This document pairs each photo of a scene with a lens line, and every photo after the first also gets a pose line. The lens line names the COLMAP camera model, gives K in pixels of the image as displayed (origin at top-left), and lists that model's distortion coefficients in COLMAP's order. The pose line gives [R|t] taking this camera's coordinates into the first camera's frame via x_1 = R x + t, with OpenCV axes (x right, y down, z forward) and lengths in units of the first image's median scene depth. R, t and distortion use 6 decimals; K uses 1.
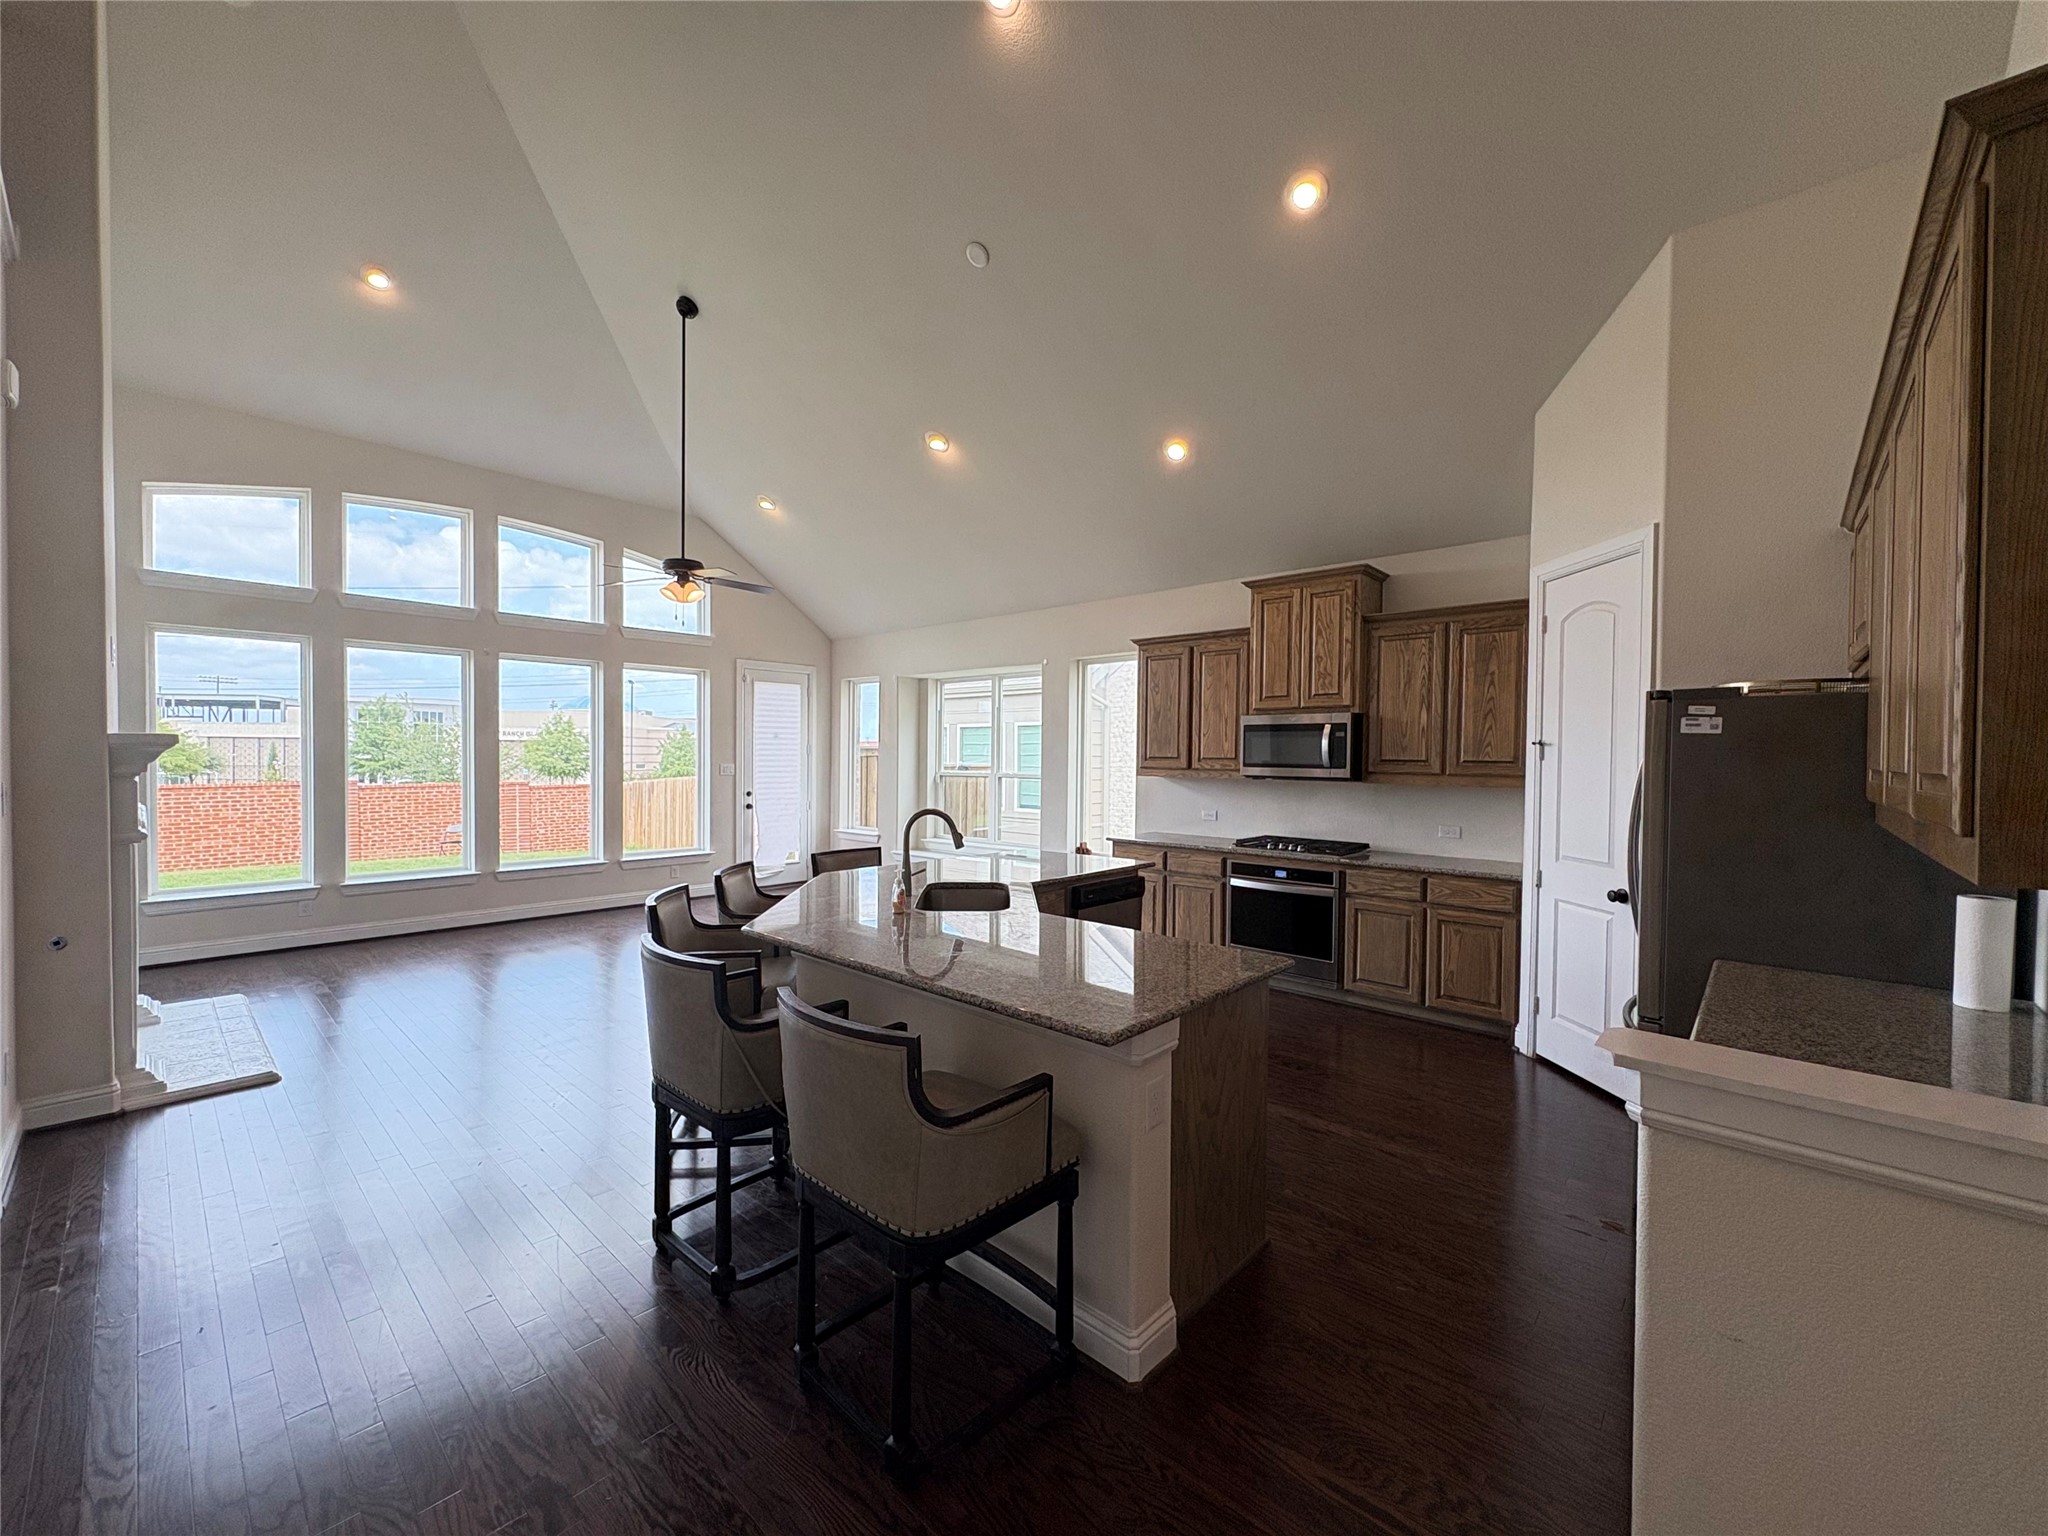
lens RADIAL K [[816.8, 0, 1023.5], [0, 816.8, 766.9], [0, 0, 1]] dist [0.000303, -0.000379]
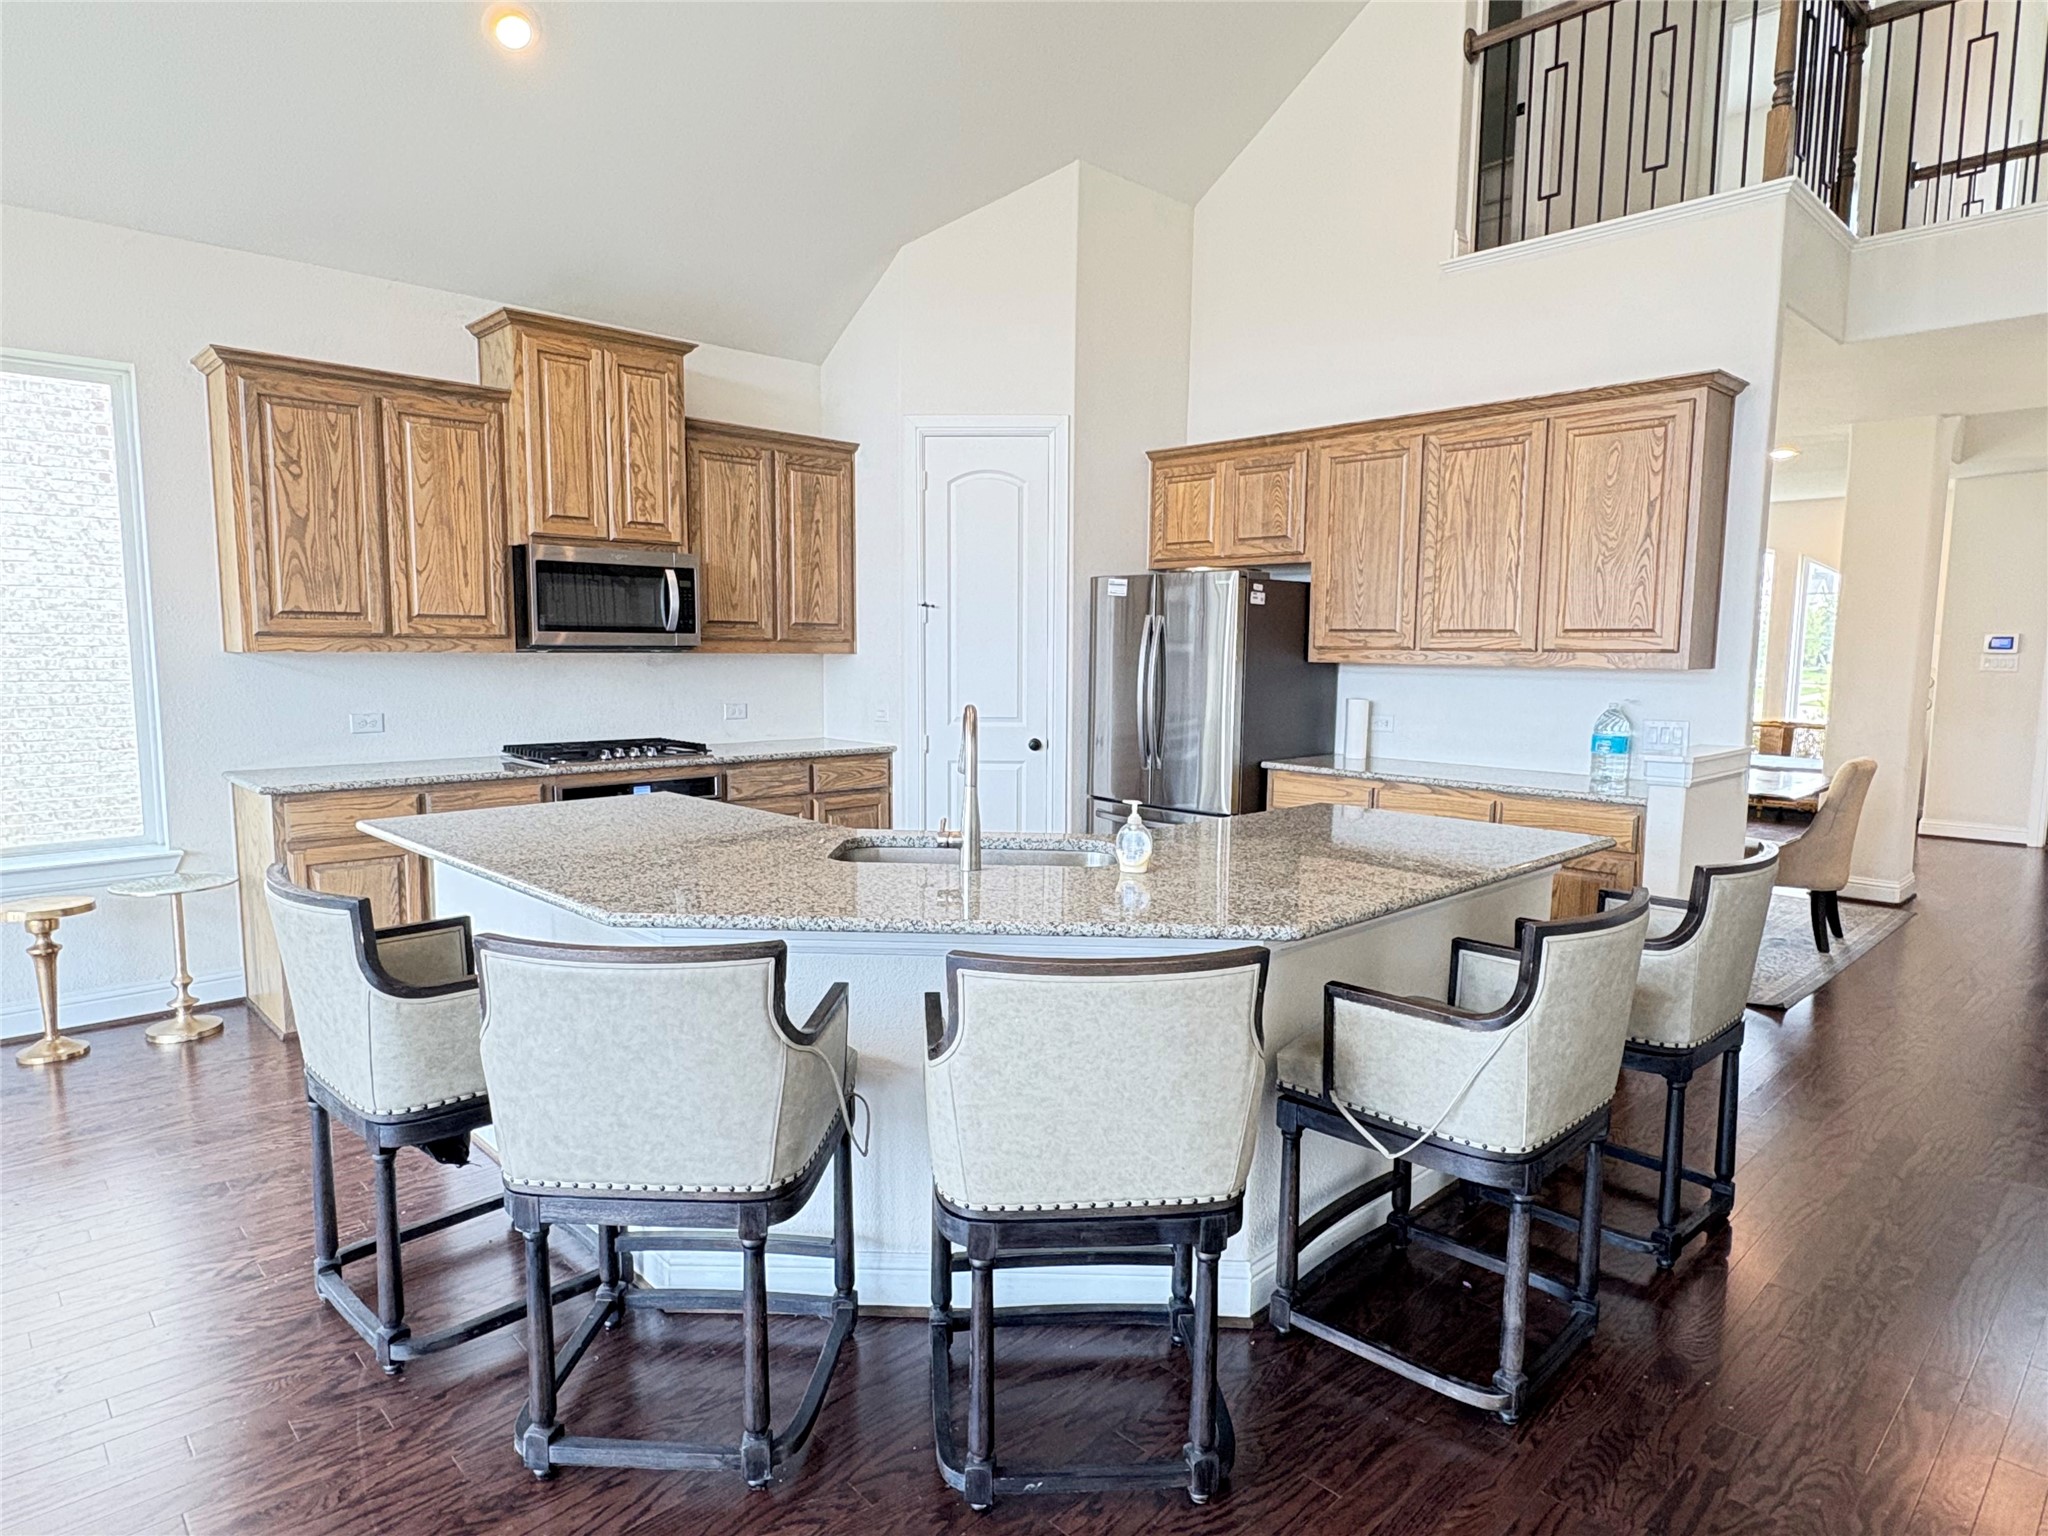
lens RADIAL K [[1187.1, 0, 1022.6], [0, 1187.1, 777.9], [0, 0, 1]] dist [0.001537, -0.001591]
pose [[0.065487, -0.122732, 0.990277, -0.645323], [0.004742, 0.992434, 0.122685, 0.001794], [-0.997842, -0.003338, 0.065573, 0.654755]]
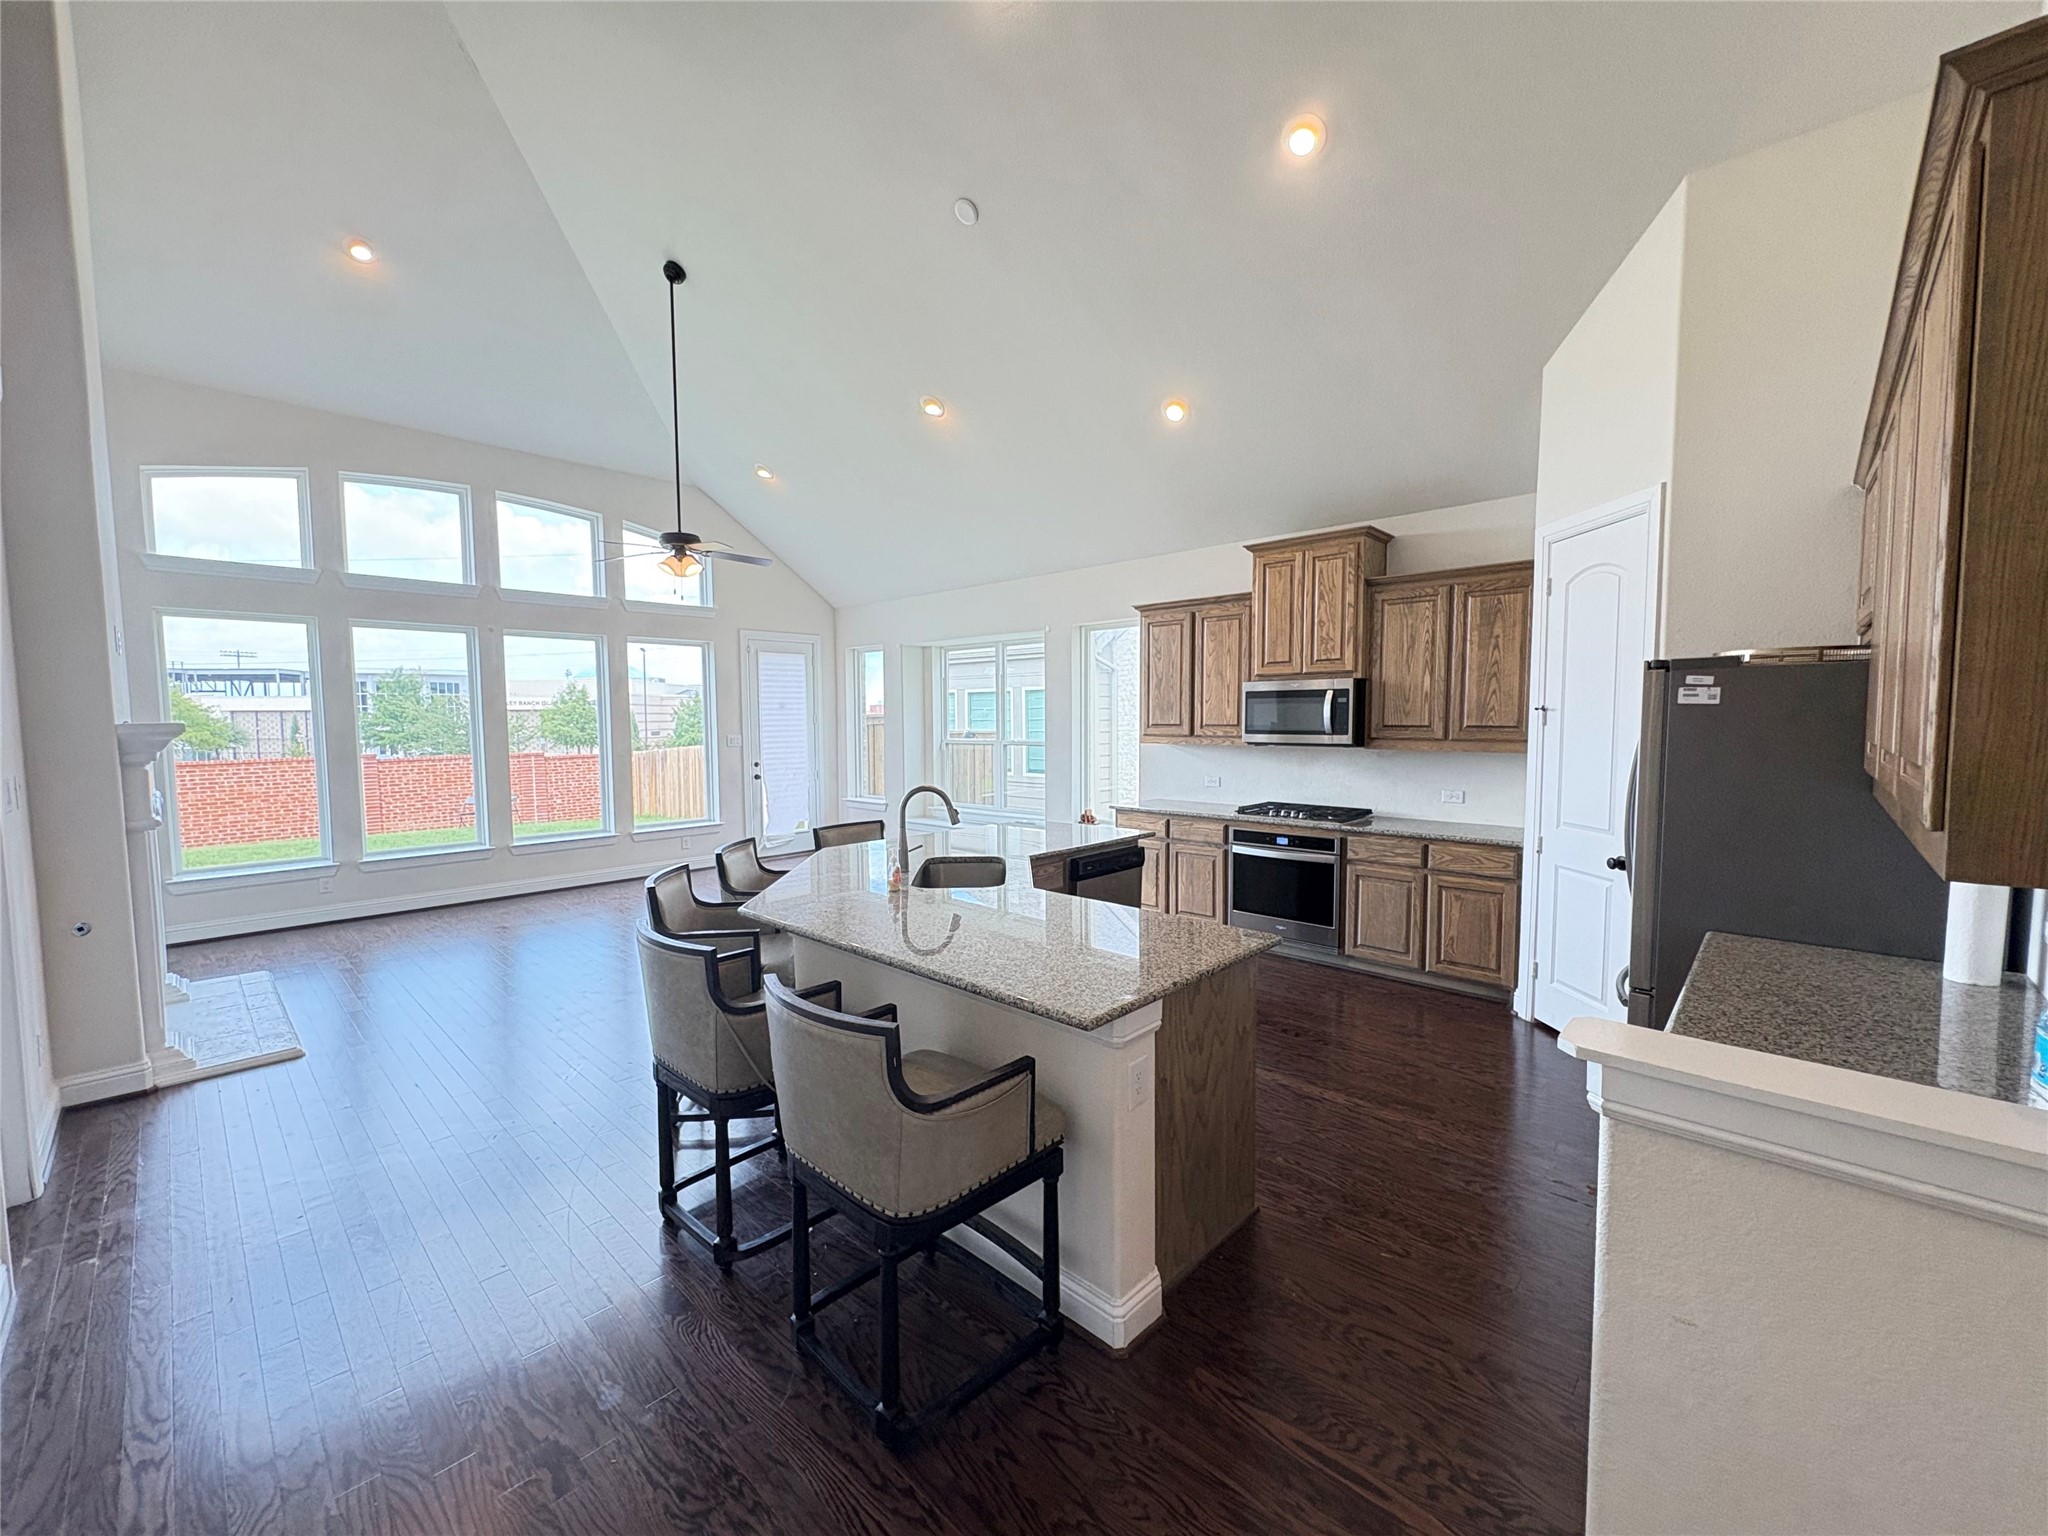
lens RADIAL K [[816.8, 0, 1022.9], [0, 816.8, 766.5], [0, 0, 1]] dist [0.000303, -0.000379]
pose [[0.999737, -0.014735, -0.017577, 0.017079], [0.015558, 0.998743, 0.047640, -0.013057], [0.016853, -0.047900, 0.998710, 0.000629]]
